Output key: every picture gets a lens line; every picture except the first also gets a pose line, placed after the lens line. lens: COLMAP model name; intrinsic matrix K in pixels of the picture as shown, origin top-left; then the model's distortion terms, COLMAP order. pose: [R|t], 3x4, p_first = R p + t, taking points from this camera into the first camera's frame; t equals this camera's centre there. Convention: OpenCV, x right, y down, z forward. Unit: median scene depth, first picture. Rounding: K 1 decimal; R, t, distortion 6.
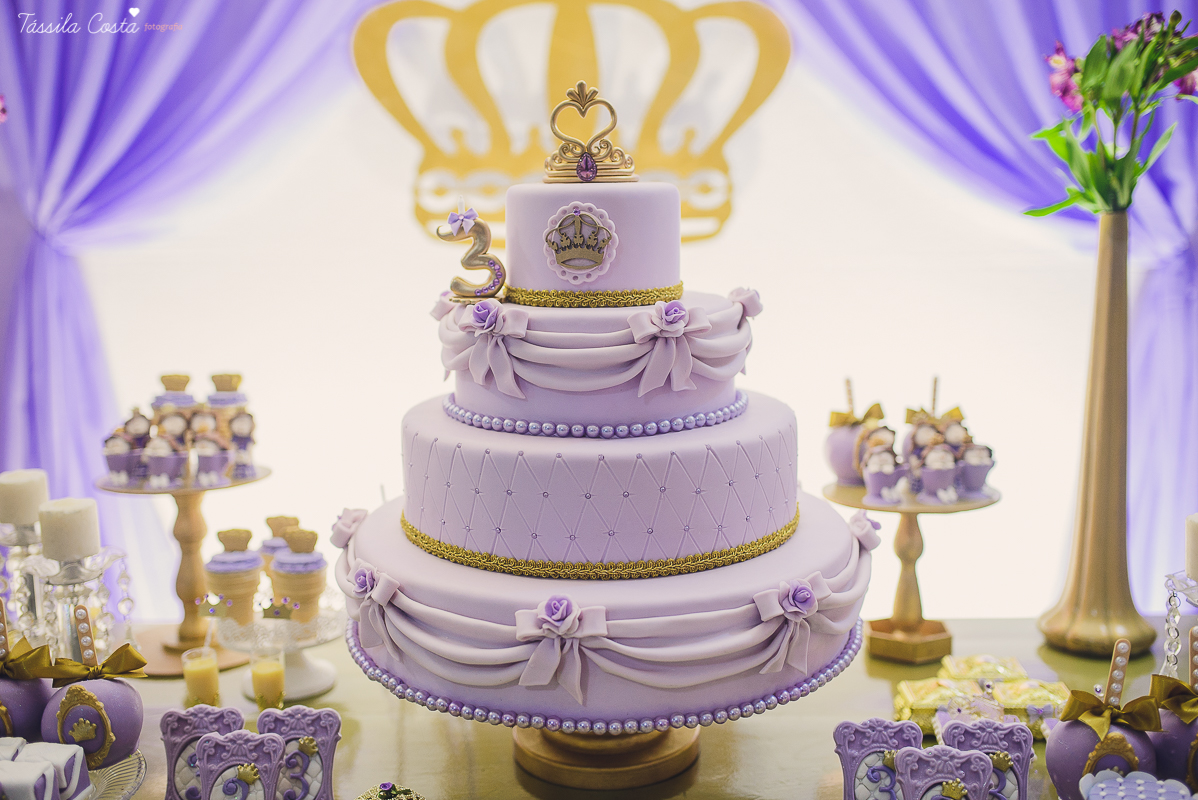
lens RADIAL K [[1147.1, 0, 599.0], [0, 1147.1, 400.0], [0, 0, 1]] dist [-0.113460, 0.142665]
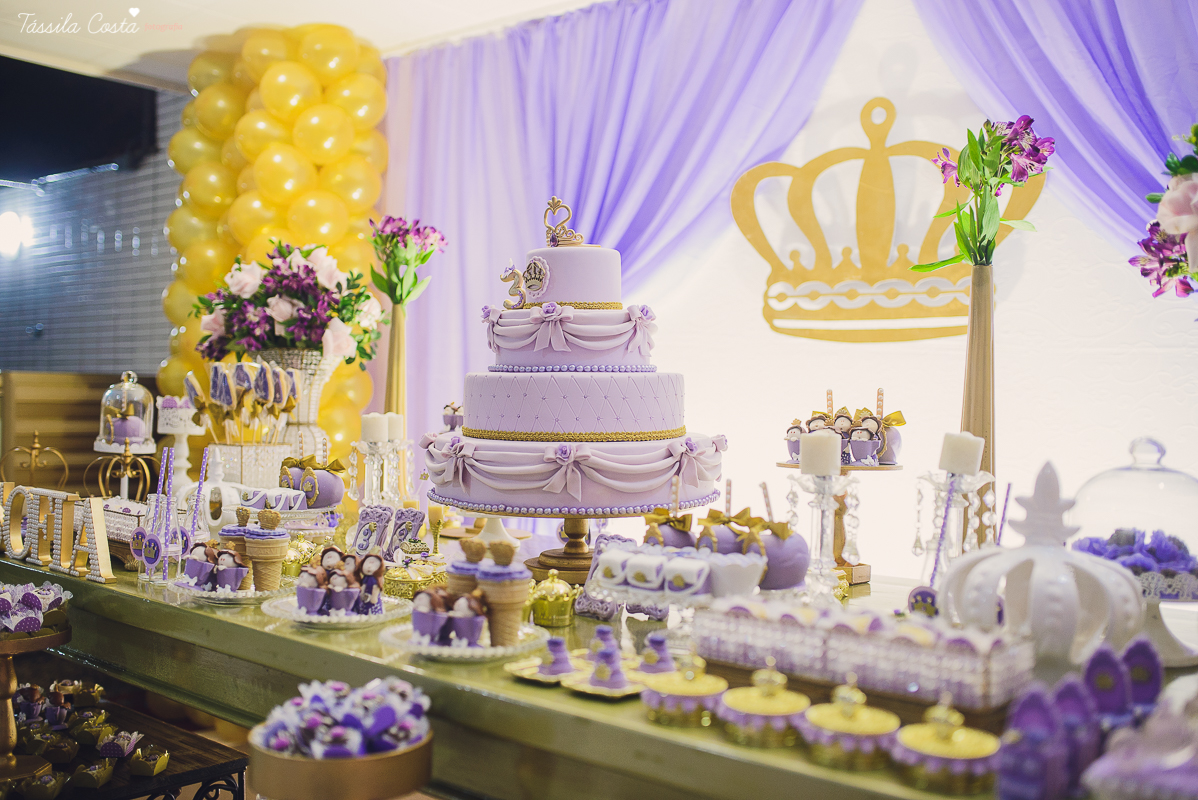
lens RADIAL K [[1147.1, 0, 599.0], [0, 1147.1, 400.0], [0, 0, 1]] dist [-0.113460, 0.142665]
pose [[0.778365, 0.031850, -0.627003, 1.247086], [-0.124967, 0.986587, -0.105019, 0.251503], [0.615249, 0.160098, 0.771905, -0.394978]]
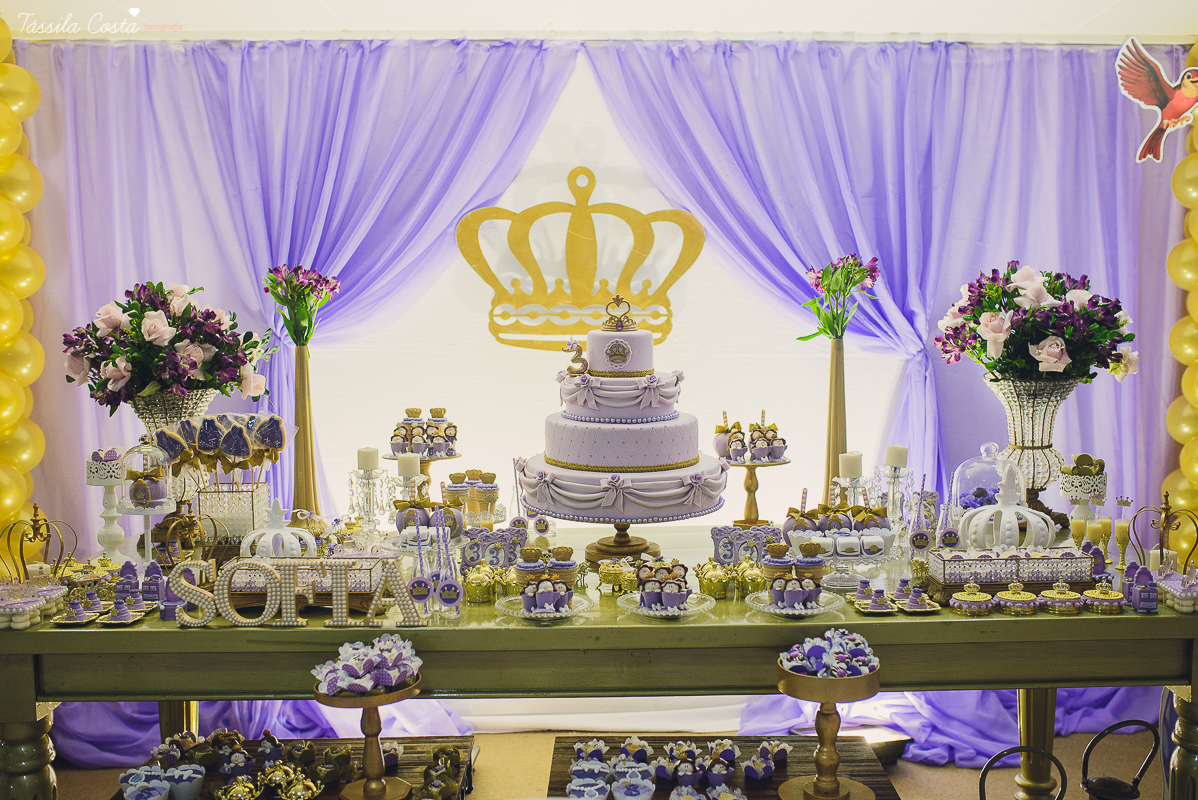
lens RADIAL K [[1147.1, 0, 599.0], [0, 1147.1, 400.0], [0, 0, 1]] dist [-0.113460, 0.142665]
pose [[0.998405, 0.003903, 0.056319, -0.210480], [0.000153, 0.997416, -0.071837, 0.166262], [-0.056454, 0.071731, 0.995825, -1.683016]]
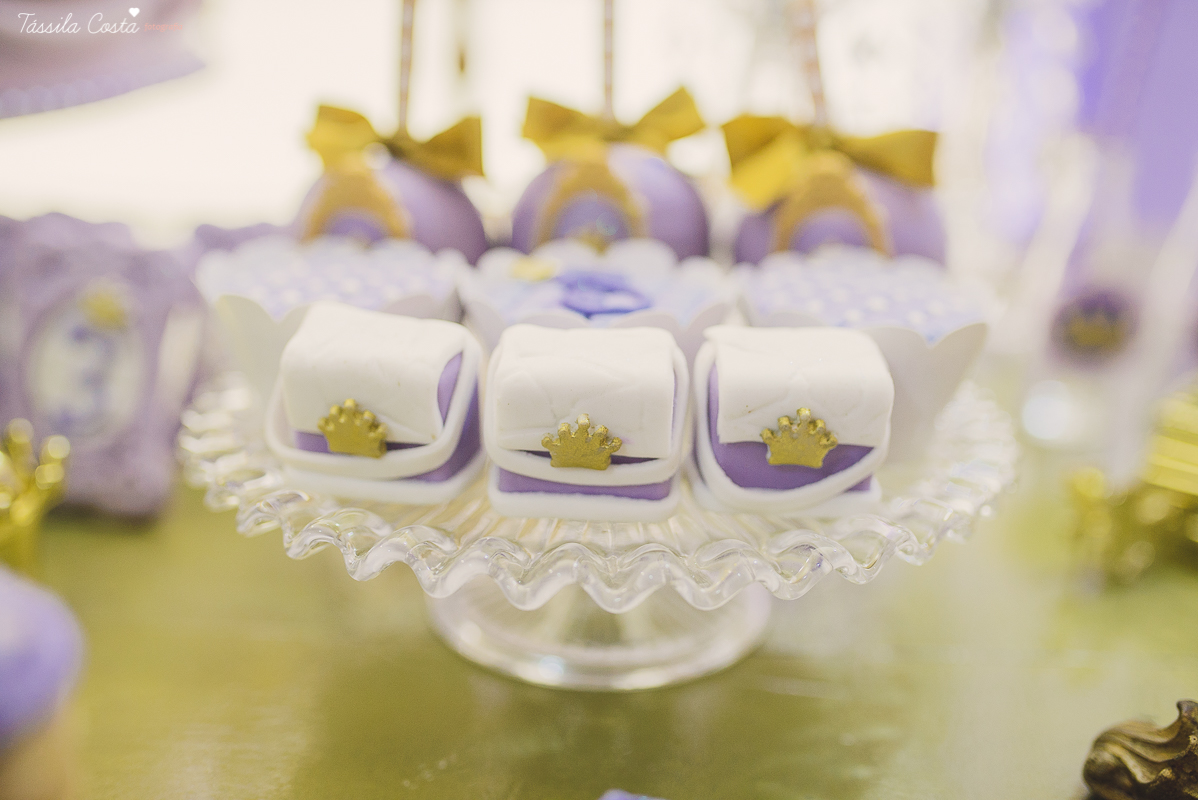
lens RADIAL K [[1147.1, 0, 599.0], [0, 1147.1, 400.0], [0, 0, 1]] dist [-0.113460, 0.142665]
pose [[0.998948, 0.034920, 0.029729, 0.446625], [-0.040559, 0.975253, 0.217338, 0.235467], [-0.021404, -0.218315, 0.975644, 0.423071]]
